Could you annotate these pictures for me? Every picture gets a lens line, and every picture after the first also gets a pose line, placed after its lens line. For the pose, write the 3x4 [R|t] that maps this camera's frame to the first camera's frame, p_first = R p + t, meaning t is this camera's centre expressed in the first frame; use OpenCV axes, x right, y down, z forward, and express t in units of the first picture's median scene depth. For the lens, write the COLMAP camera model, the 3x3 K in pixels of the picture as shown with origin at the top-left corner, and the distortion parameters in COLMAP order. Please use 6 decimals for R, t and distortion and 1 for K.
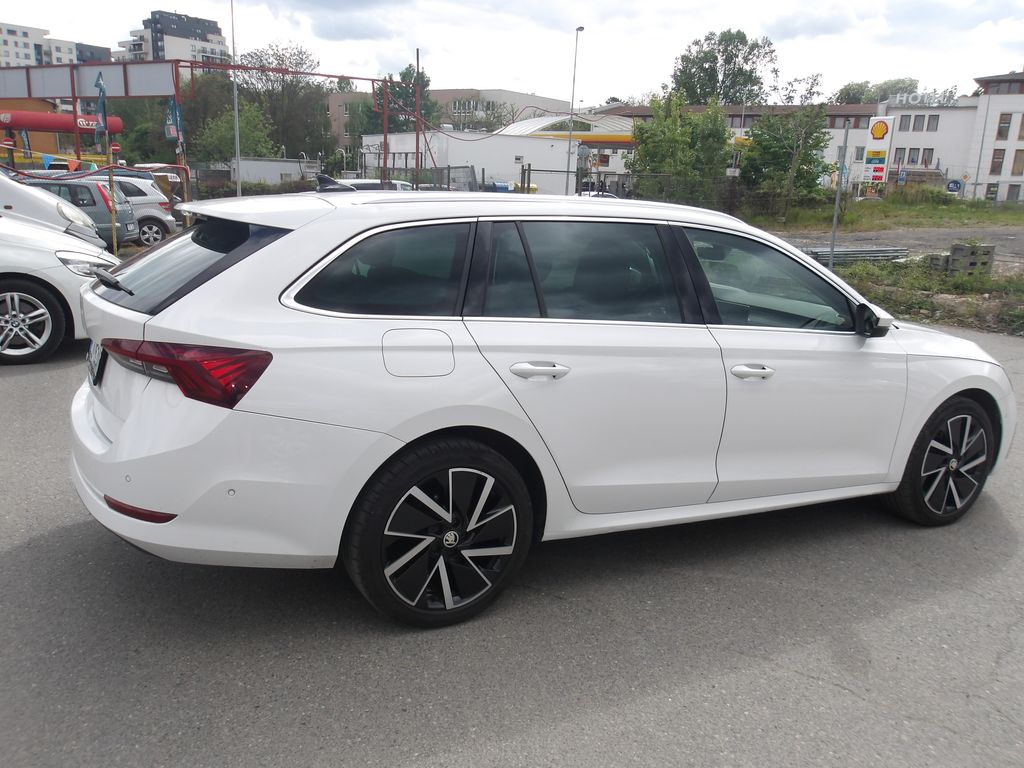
lens RADIAL K [[883.5, 0, 502.4], [0, 883.5, 384.2], [0, 0, 1]] dist [-0.028387, 0.045545]
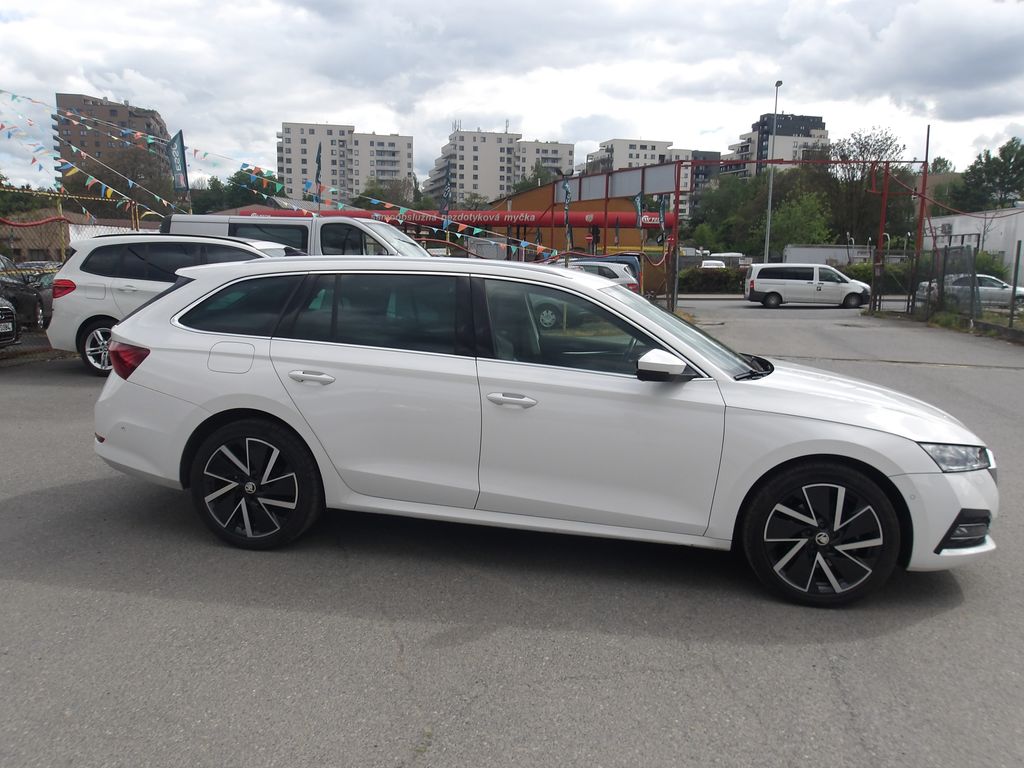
lens RADIAL K [[883.5, 0, 506.2], [0, 883.5, 388.4], [0, 0, 1]] dist [-0.028387, 0.045545]
pose [[0.782574, 0.065811, -0.619069, 0.821168], [-0.123535, 0.991039, -0.050810, 0.024529], [0.610177, 0.116239, 0.783691, 0.067772]]
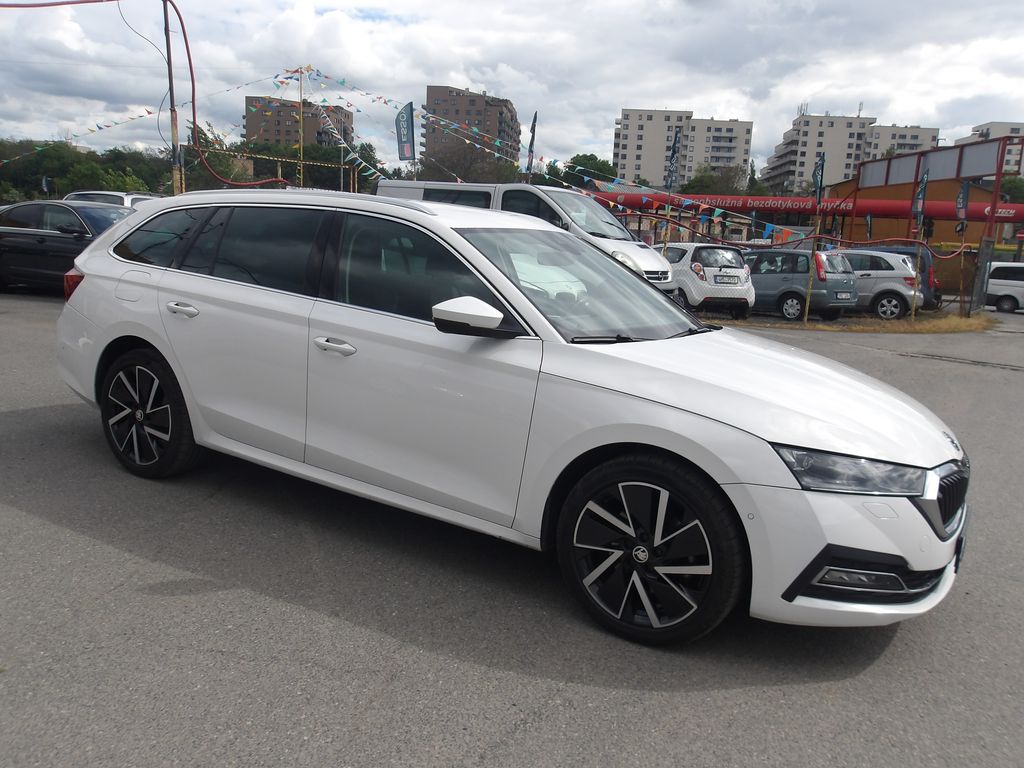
lens RADIAL K [[883.5, 0, 515.3], [0, 883.5, 392.5], [0, 0, 1]] dist [-0.028387, 0.045545]
pose [[0.495311, 0.140305, -0.857311, 1.061183], [-0.225013, 0.973913, 0.029386, -0.032554], [0.839069, 0.178351, 0.513960, 0.538700]]
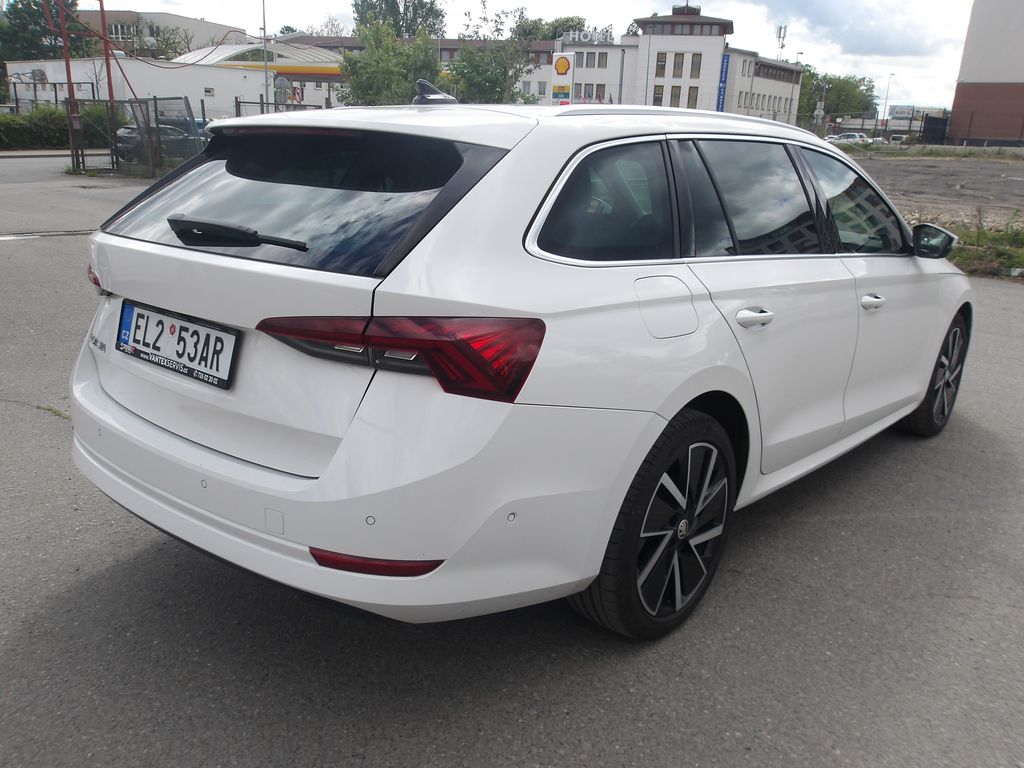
lens RADIAL K [[883.5, 0, 503.8], [0, 883.5, 384.0], [0, 0, 1]] dist [-0.028387, 0.045545]
pose [[0.934057, -0.104473, 0.341501, -0.341265], [0.081198, 0.993336, 0.081794, -0.028544], [-0.347770, -0.048672, 0.936316, 0.204324]]
